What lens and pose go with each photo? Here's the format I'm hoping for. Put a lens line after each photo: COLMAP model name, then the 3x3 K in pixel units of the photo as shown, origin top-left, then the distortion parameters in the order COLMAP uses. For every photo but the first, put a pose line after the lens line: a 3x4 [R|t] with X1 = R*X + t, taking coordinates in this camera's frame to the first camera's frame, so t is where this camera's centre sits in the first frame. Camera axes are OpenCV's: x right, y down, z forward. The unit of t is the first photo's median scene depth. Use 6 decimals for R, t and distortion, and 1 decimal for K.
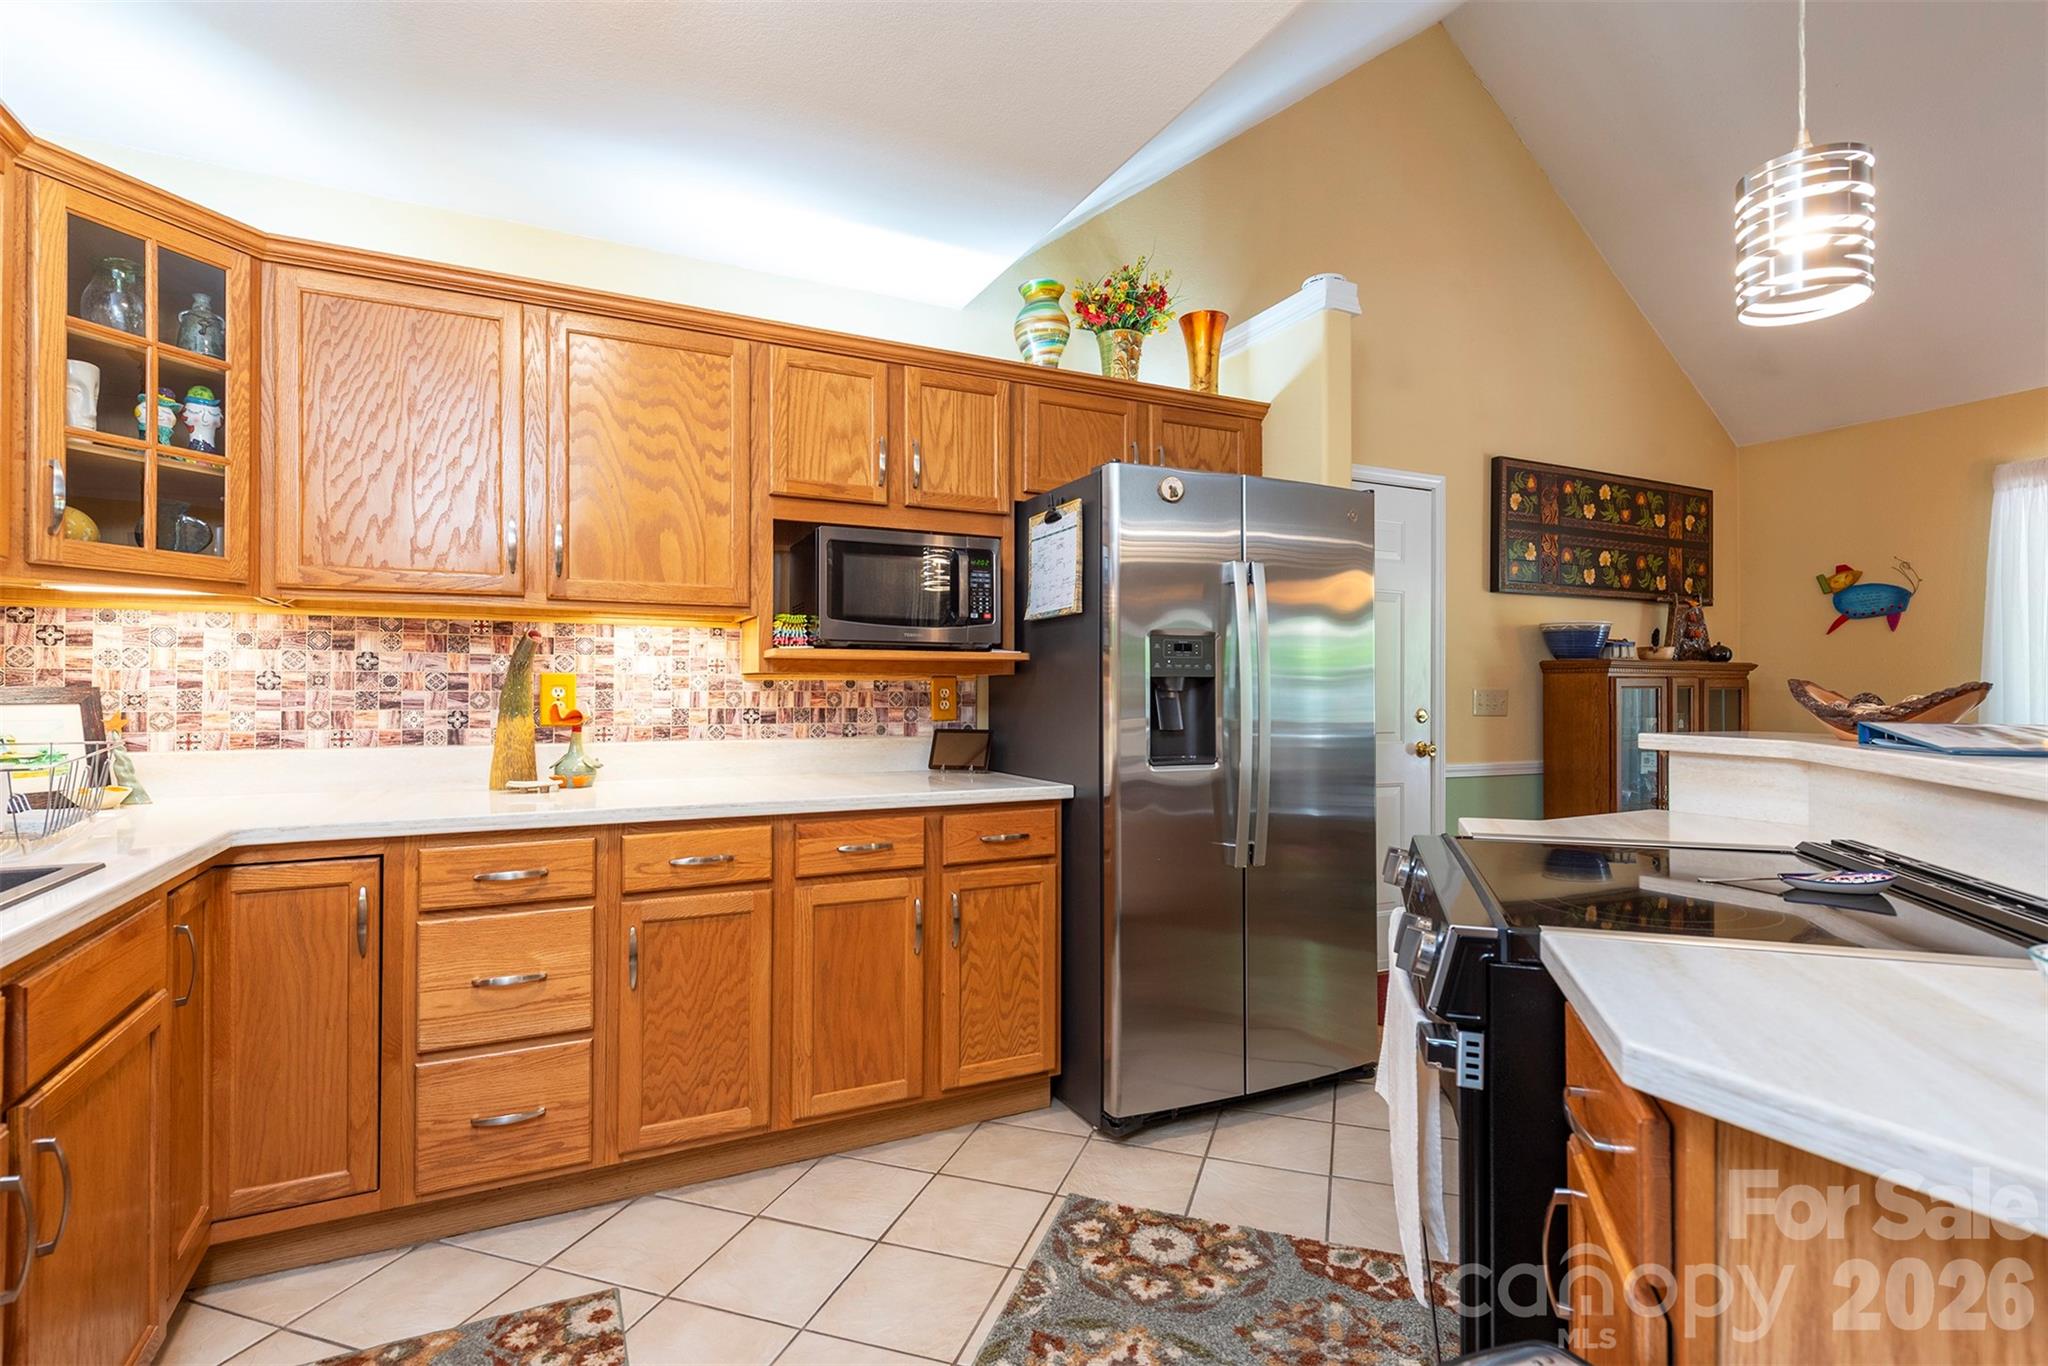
lens RADIAL K [[973.9, 0, 1024.0], [0, 973.9, 683.0], [0, 0, 1]] dist [0.015051, -0.011130]
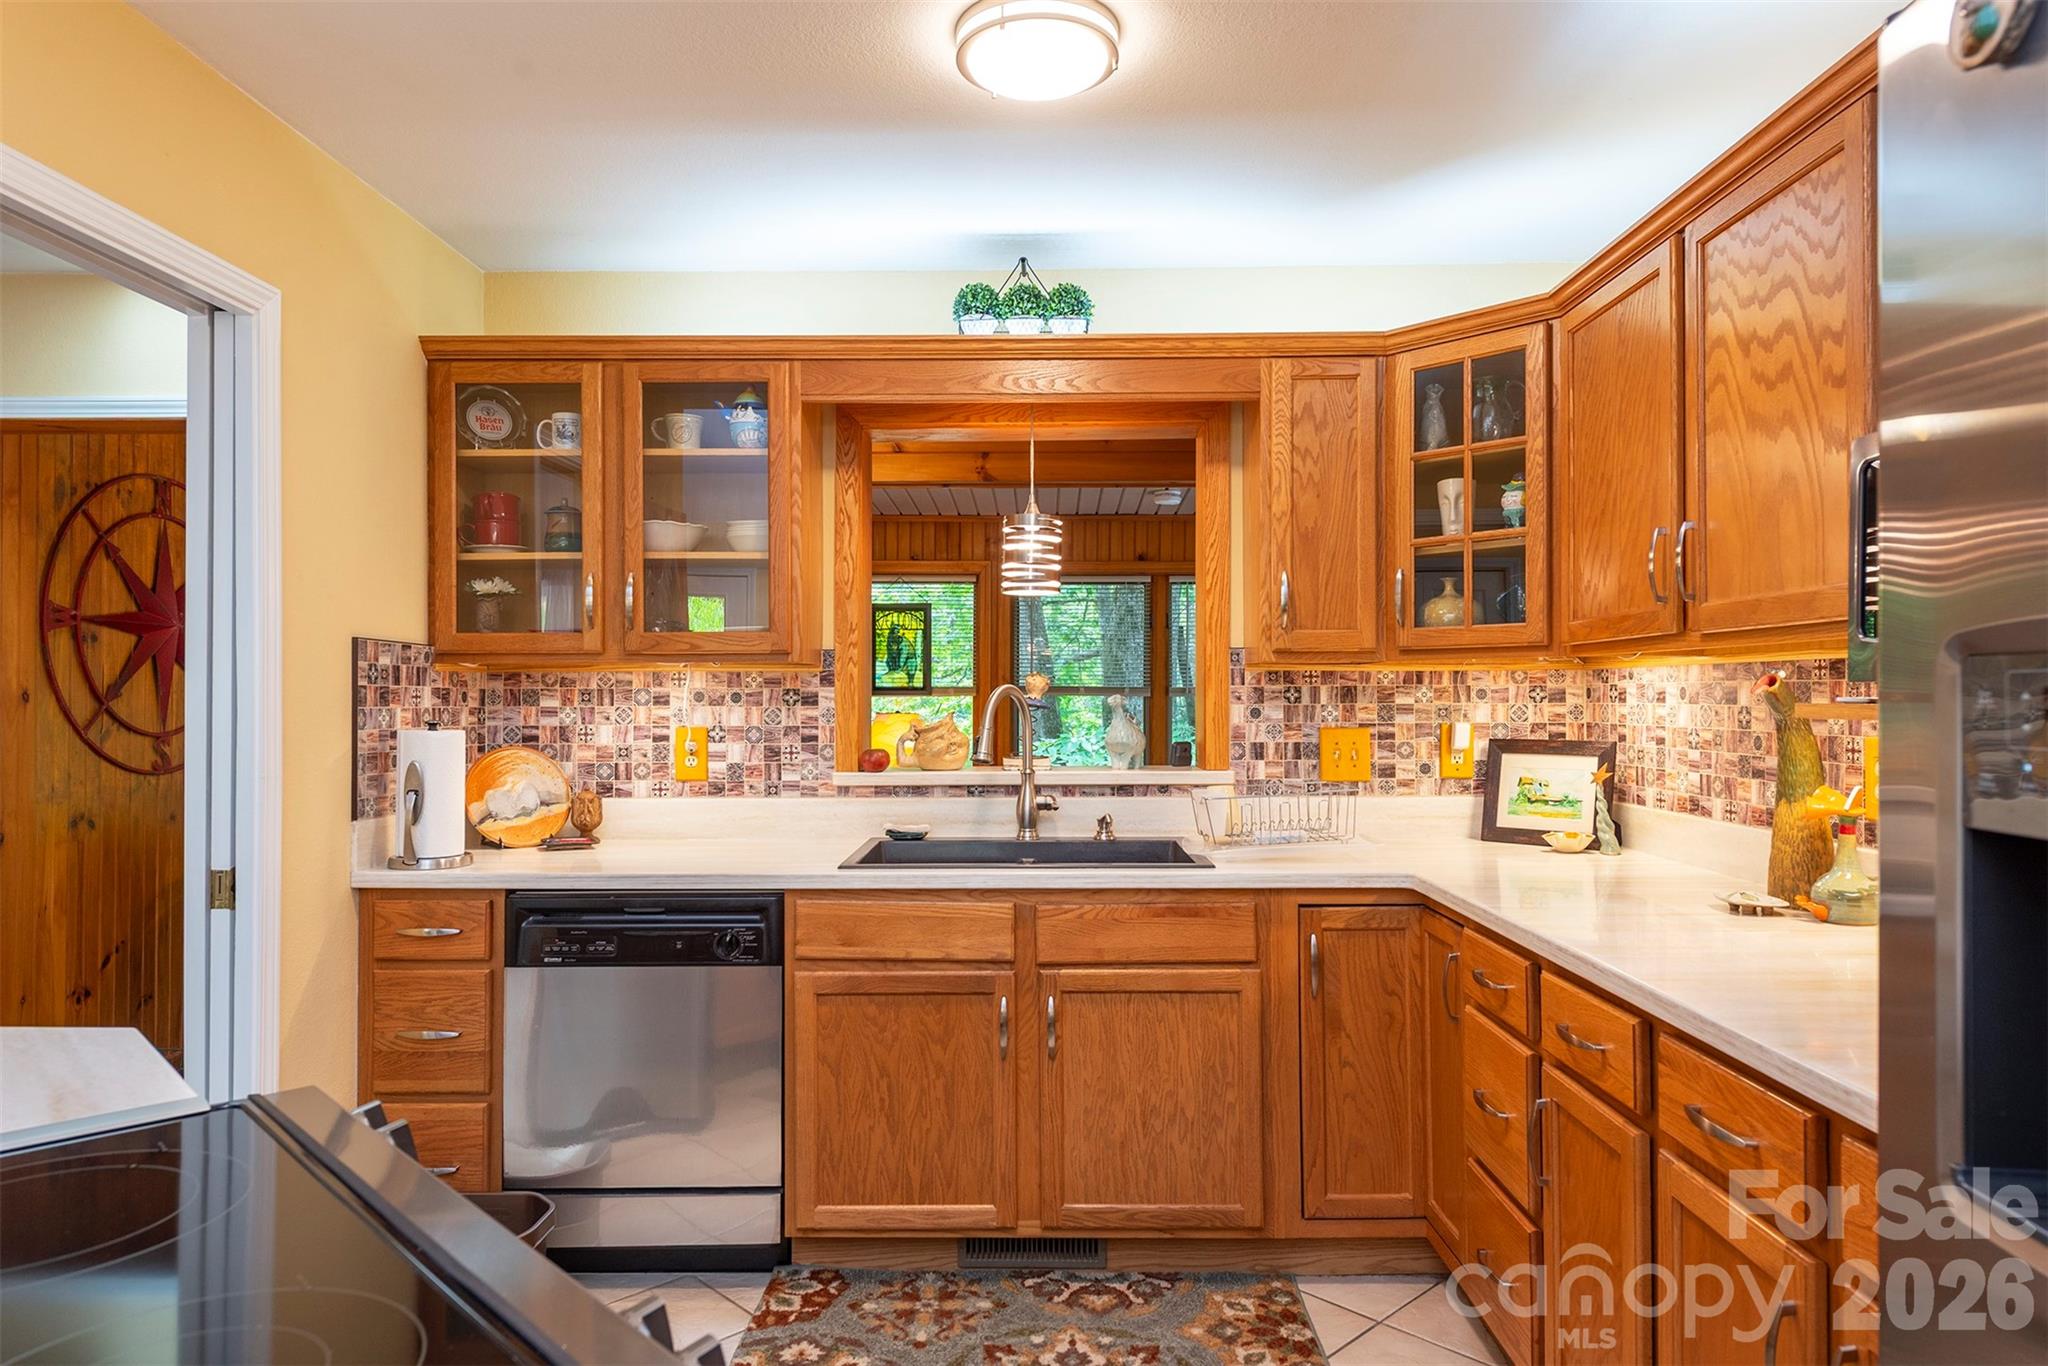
lens RADIAL K [[1267.8, 0, 1024.0], [0, 1267.8, 683.0], [0, 0, 1]] dist [0.030625, -0.000813]
pose [[-0.461512, -0.009868, -0.887079, 0.527444], [0.007296, 0.999862, -0.014918, -0.038467], [0.887104, -0.013357, -0.461376, 0.942437]]
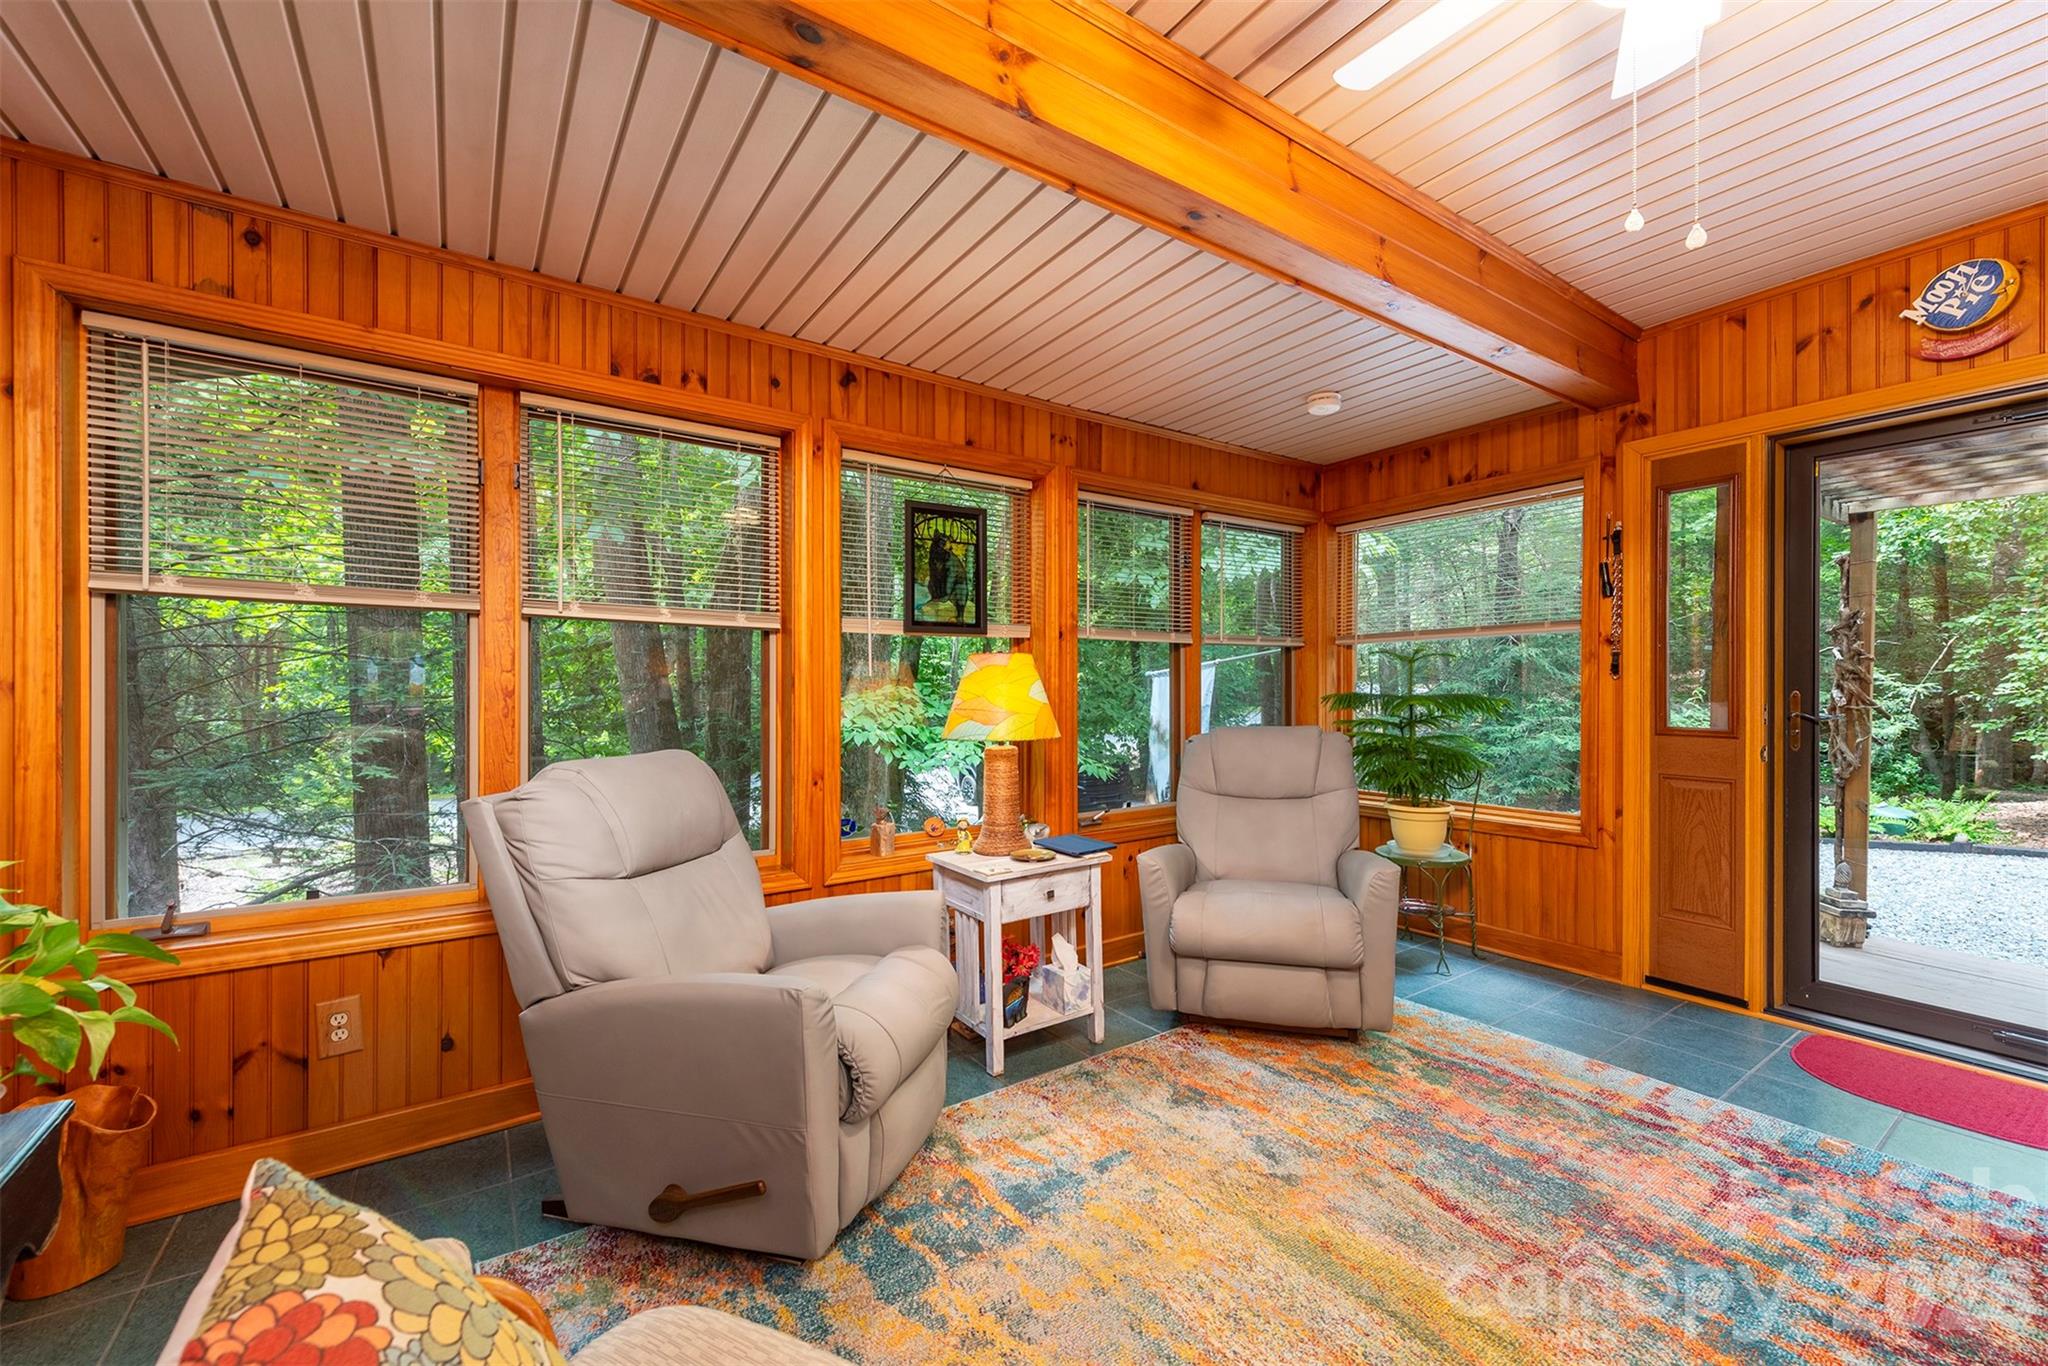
lens RADIAL K [[808.0, 0, 1025.1], [0, 808.0, 691.2], [0, 0, 1]] dist [-0.000072, -0.000337]
pose [[0.151288, -0.003106, -0.988485, -0.508946], [0.020484, 0.999790, -0.000006, 0.035698], [0.988277, -0.020247, 0.151320, -0.605940]]
